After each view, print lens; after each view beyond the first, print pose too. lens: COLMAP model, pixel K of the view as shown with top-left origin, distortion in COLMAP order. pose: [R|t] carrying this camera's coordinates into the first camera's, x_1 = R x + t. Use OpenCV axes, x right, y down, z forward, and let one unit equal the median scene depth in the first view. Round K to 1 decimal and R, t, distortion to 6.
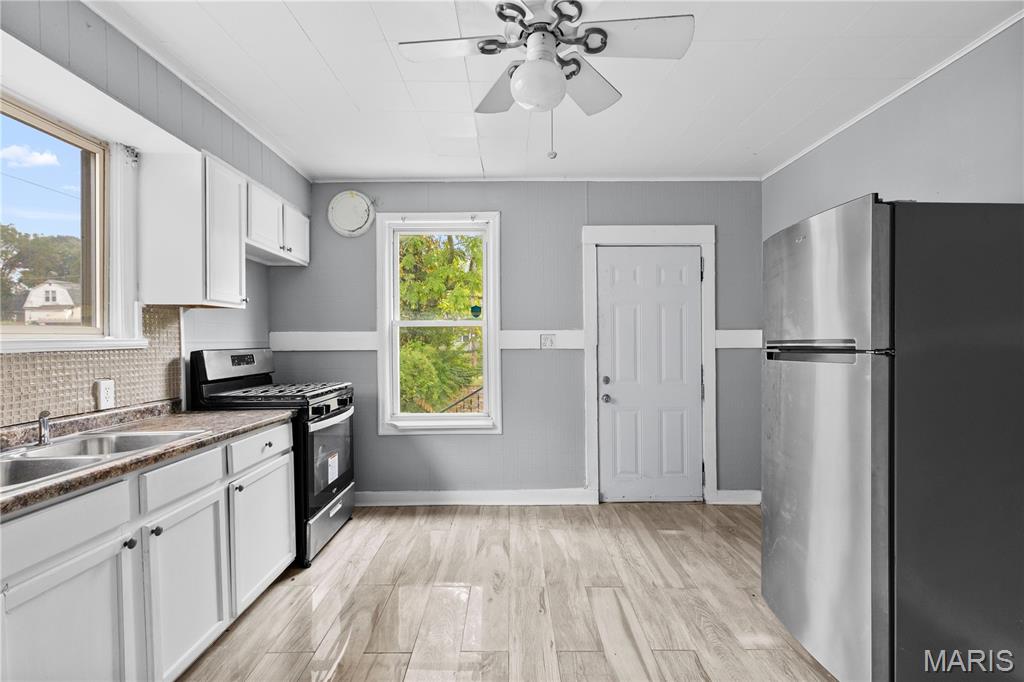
lens RADIAL K [[468.9, 0, 510.5], [0, 468.9, 340.4], [0, 0, 1]] dist [0.006270, -0.001239]
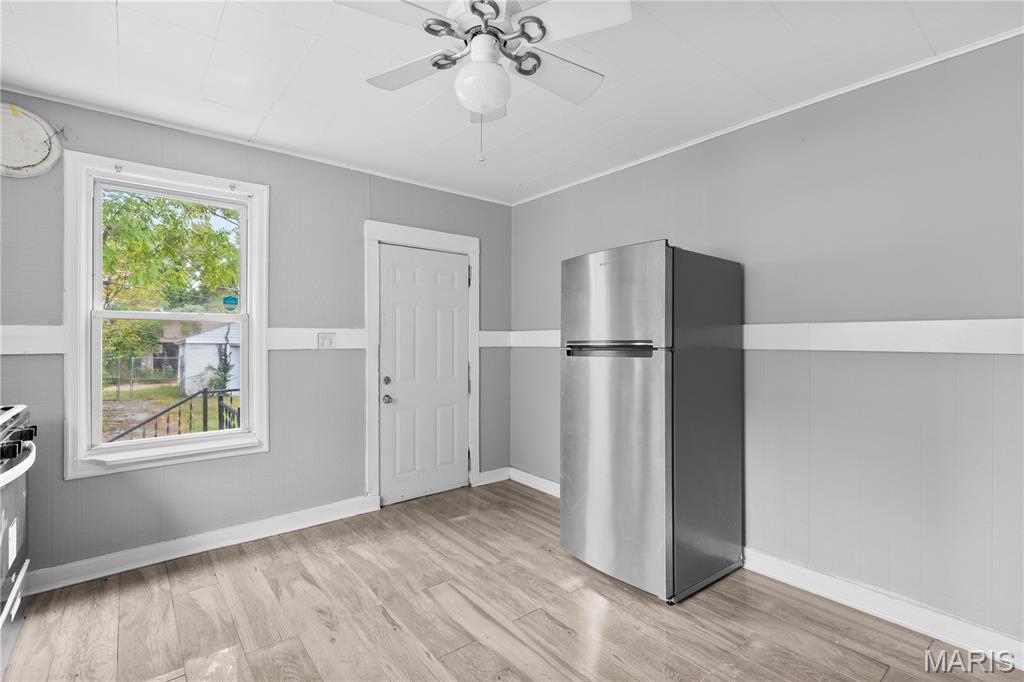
lens RADIAL K [[468.9, 0, 512.2], [0, 468.9, 335.1], [0, 0, 1]] dist [0.006270, -0.001239]
pose [[0.779428, 0.009984, 0.626412, -0.235571], [-0.003467, 0.999926, -0.011624, 0.000482], [-0.626482, 0.006888, 0.779405, 0.081944]]
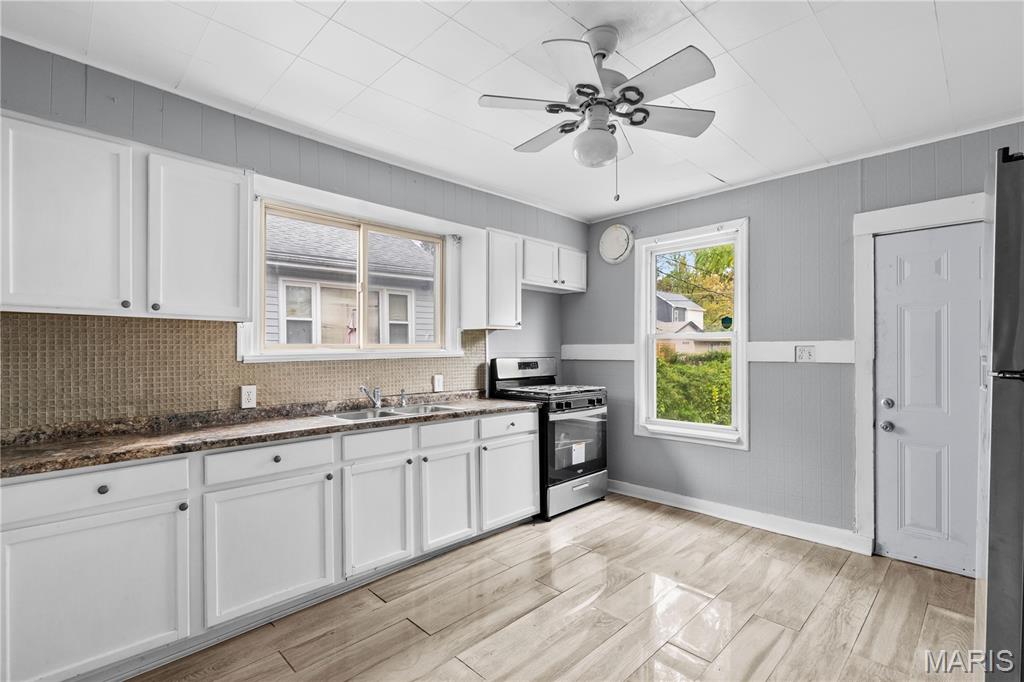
lens RADIAL K [[468.9, 0, 519.2], [0, 468.9, 351.4], [0, 0, 1]] dist [0.006270, -0.001239]
pose [[0.705690, 0.003809, -0.708510, 0.371157], [-0.001718, 0.999992, 0.003665, -0.005910], [0.708518, -0.001370, 0.705691, -0.002462]]
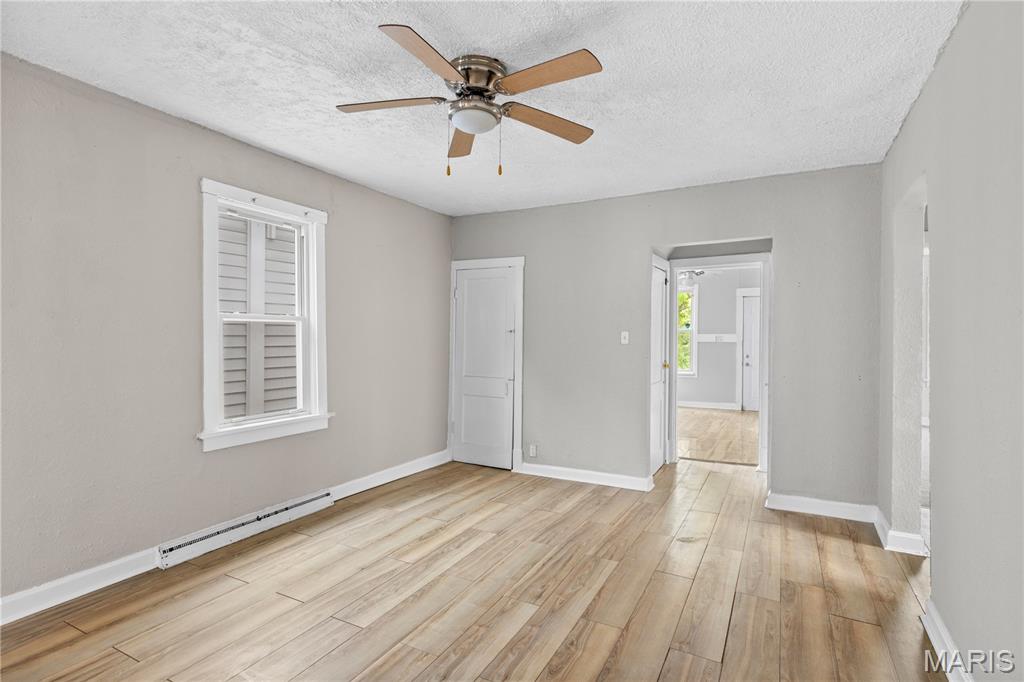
lens RADIAL K [[523.5, 0, 517.3], [0, 523.5, 341.9], [0, 0, 1]] dist [-0.002709, -0.000251]
pose [[0.887939, 0.014370, -0.459737, 0.430921], [-0.010587, 0.999886, 0.010804, -0.000324], [0.459840, -0.004726, 0.887989, -1.971223]]
